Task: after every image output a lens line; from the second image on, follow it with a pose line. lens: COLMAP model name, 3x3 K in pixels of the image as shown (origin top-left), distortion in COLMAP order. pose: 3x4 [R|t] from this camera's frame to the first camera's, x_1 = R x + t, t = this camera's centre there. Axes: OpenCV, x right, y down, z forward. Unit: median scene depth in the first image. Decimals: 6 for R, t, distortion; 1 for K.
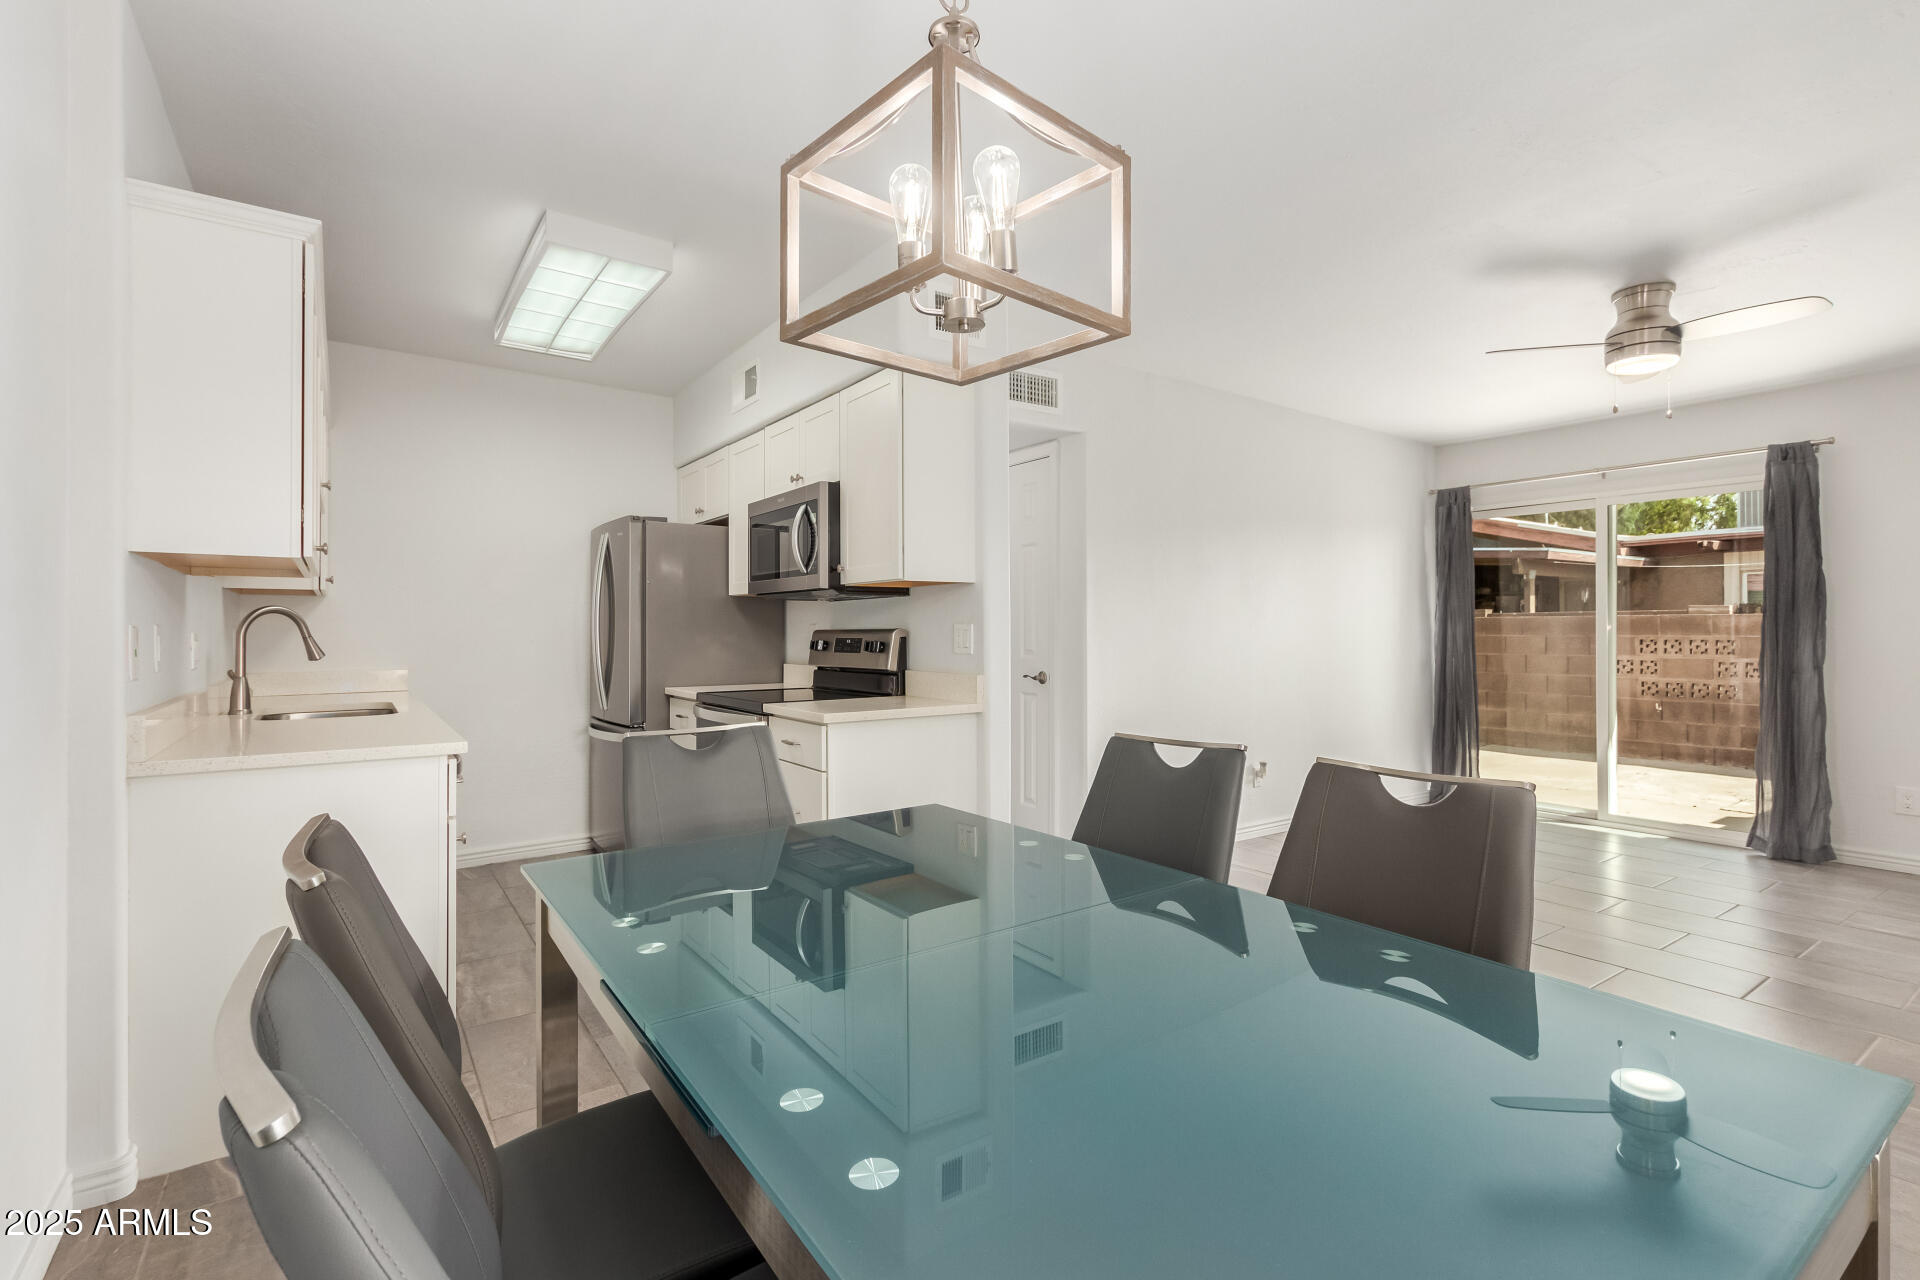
lens RADIAL K [[906.8, 0, 957.7], [0, 906.8, 620.4], [0, 0, 1]] dist [0.010164, -0.001557]
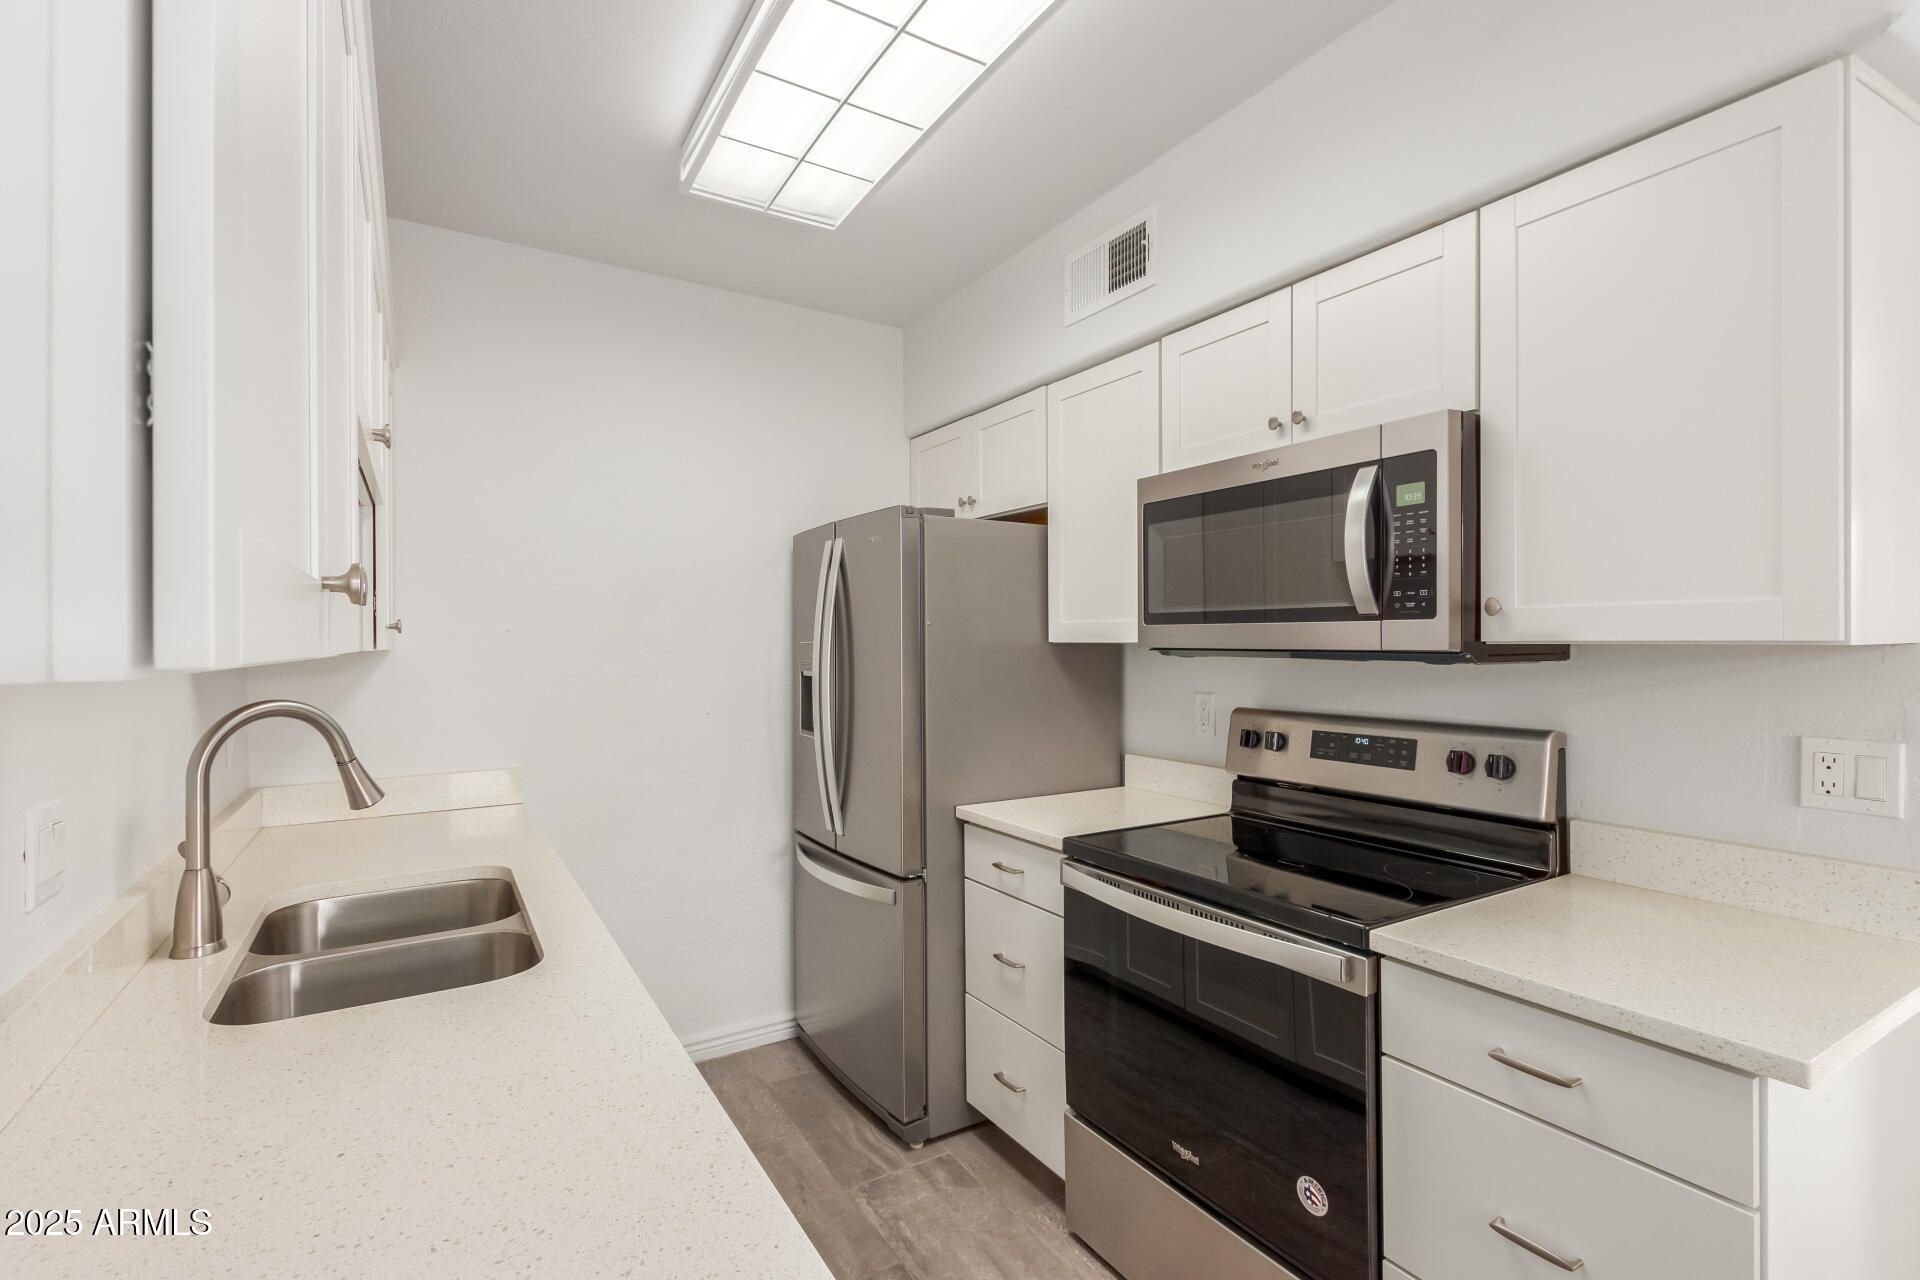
lens RADIAL K [[895.8, 0, 949.0], [0, 895.8, 633.6], [0, 0, 1]] dist [-0.002169, -0.000179]
pose [[0.998284, -0.005607, -0.058295, -0.317504], [0.005997, 0.999961, 0.006501, -0.041745], [0.058256, -0.006840, 0.998278, 0.470879]]
